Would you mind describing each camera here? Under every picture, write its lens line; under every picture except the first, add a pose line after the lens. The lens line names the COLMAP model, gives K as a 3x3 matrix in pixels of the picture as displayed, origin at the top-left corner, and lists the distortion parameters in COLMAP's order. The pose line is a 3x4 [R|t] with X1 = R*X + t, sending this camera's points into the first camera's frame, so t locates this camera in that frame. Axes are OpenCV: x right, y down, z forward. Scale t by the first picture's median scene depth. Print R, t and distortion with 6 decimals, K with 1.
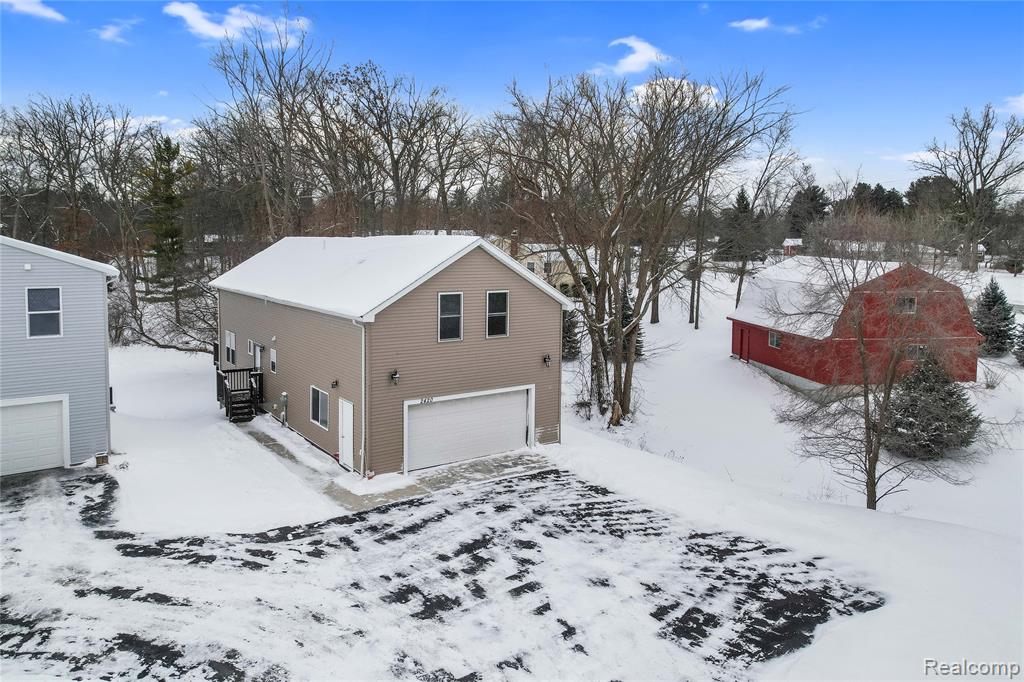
lens RADIAL K [[684.1, 0, 499.5], [0, 684.1, 340.1], [0, 0, 1]] dist [-0.048528, -0.000868]
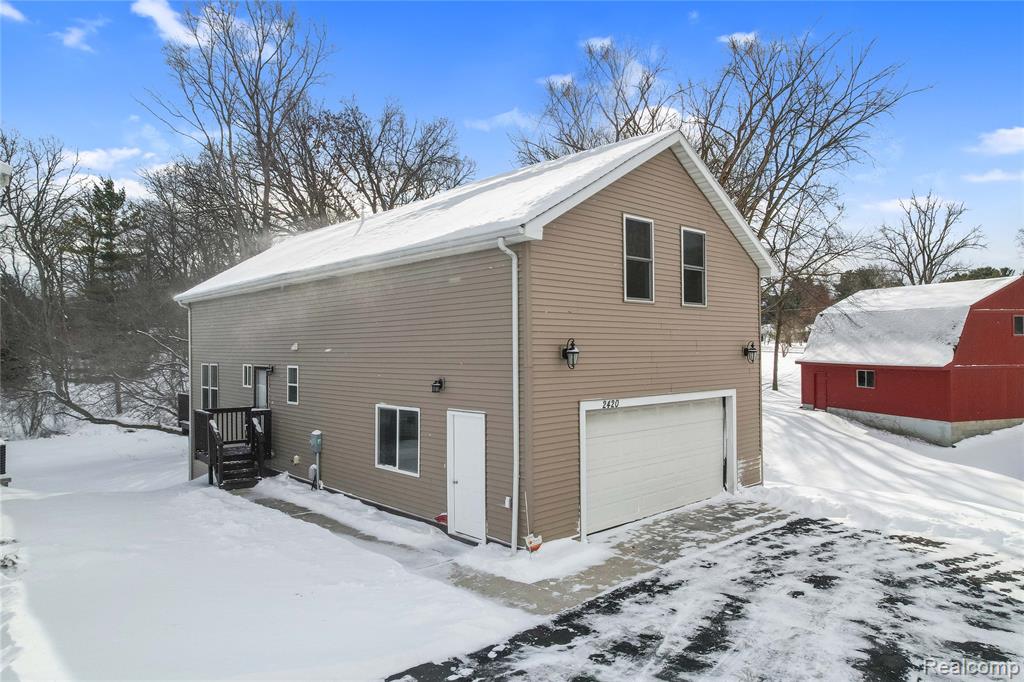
lens RADIAL K [[662.7, 0, 529.7], [0, 662.7, 364.8], [0, 0, 1]] dist [-0.097093, 0.089277]
pose [[0.990676, -0.035404, 0.131558, -0.251840], [0.051698, 0.991111, -0.122582, 0.124236], [-0.126049, 0.128241, 0.983700, 0.491968]]
